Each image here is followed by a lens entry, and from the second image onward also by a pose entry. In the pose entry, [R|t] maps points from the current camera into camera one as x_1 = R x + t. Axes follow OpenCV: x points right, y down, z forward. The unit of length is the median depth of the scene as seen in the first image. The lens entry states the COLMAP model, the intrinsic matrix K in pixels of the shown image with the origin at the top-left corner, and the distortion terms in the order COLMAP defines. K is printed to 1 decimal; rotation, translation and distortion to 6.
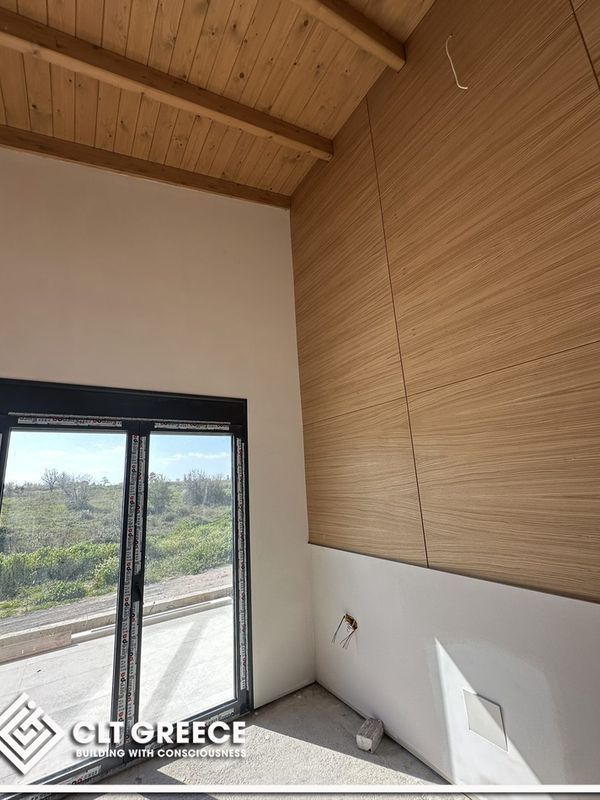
lens RADIAL K [[344.6, 0, 301.8], [0, 344.6, 401.0], [0, 0, 1]] dist [-0.006606, 0.001478]
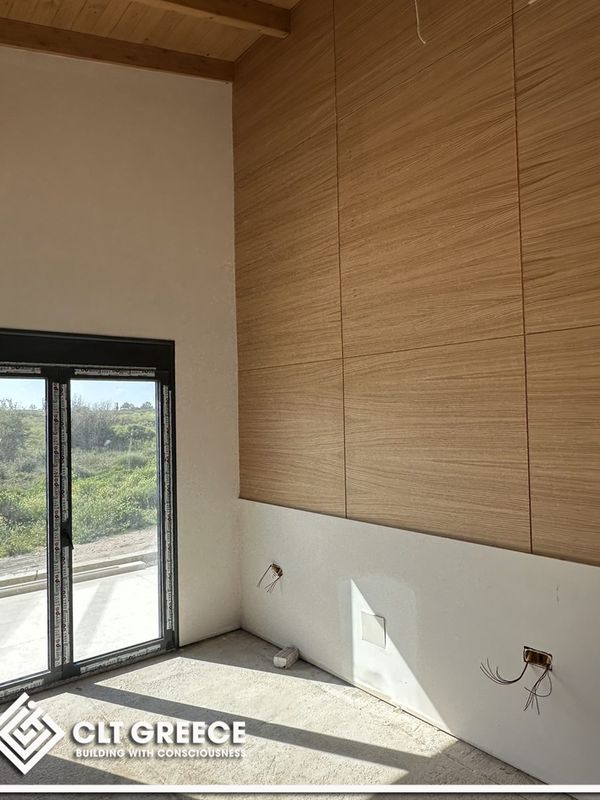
lens RADIAL K [[562.2, 0, 300.3], [0, 562.2, 400.4], [0, 0, 1]] dist [0.005100, 0.002741]
pose [[0.993091, 0.039444, 0.110515, 0.006540], [-0.060566, 0.978962, 0.194846, -0.188438], [-0.100505, -0.200193, 0.974588, -0.553190]]
